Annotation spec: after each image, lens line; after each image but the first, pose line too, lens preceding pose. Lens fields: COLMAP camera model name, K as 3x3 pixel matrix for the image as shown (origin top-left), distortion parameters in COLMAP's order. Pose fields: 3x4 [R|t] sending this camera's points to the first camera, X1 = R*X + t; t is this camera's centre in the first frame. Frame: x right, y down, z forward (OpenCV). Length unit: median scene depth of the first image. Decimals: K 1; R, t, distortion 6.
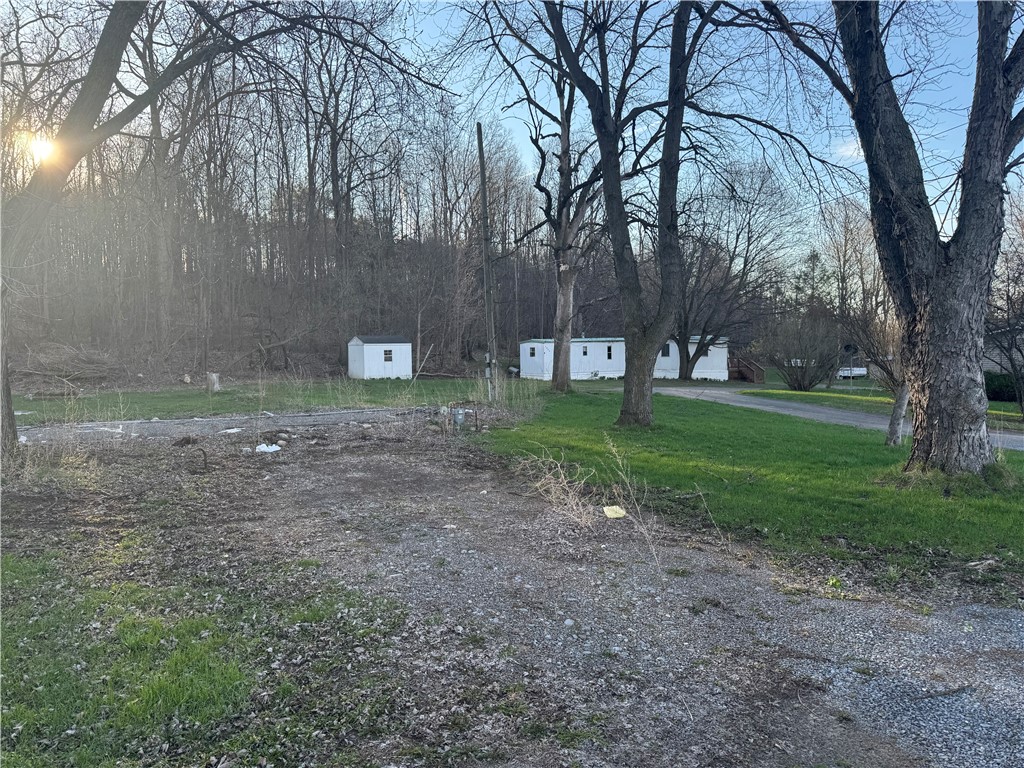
lens RADIAL K [[705.8, 0, 519.6], [0, 705.8, 385.3], [0, 0, 1]] dist [0.010201, -0.007768]
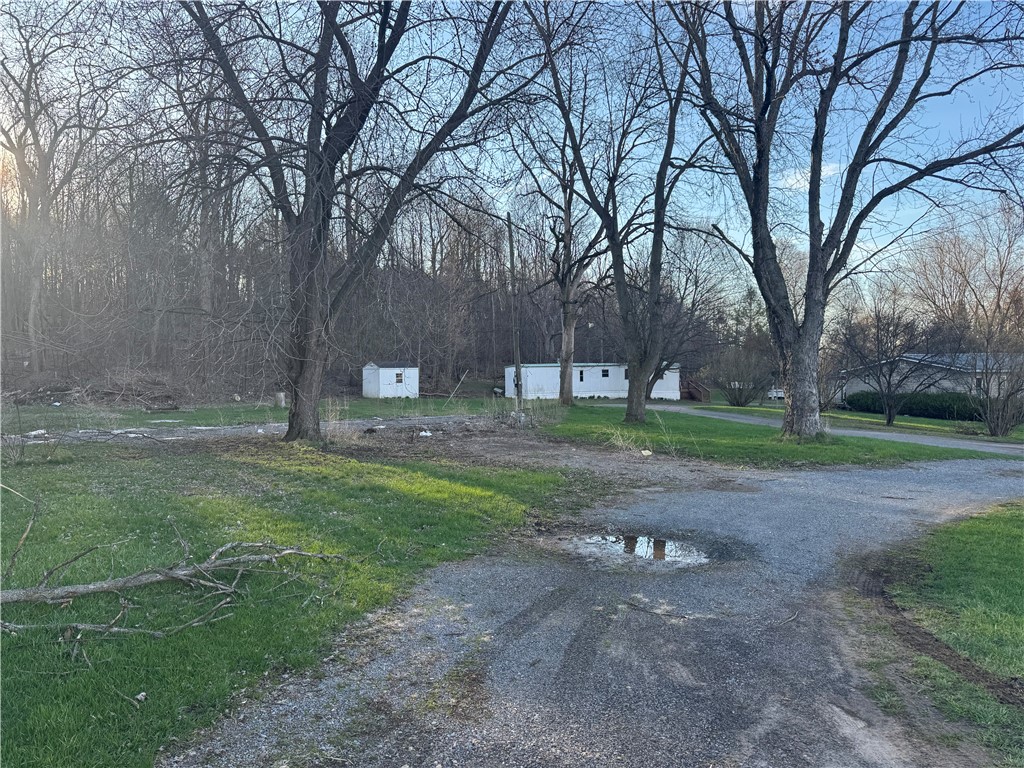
lens RADIAL K [[705.8, 0, 506.8], [0, 705.8, 383.7], [0, 0, 1]] dist [0.010201, -0.007768]
pose [[0.998449, 0.002126, 0.055628, -0.087089], [-0.000264, 0.999441, -0.033445, 0.008627], [-0.055668, 0.033378, 0.997891, -0.238942]]
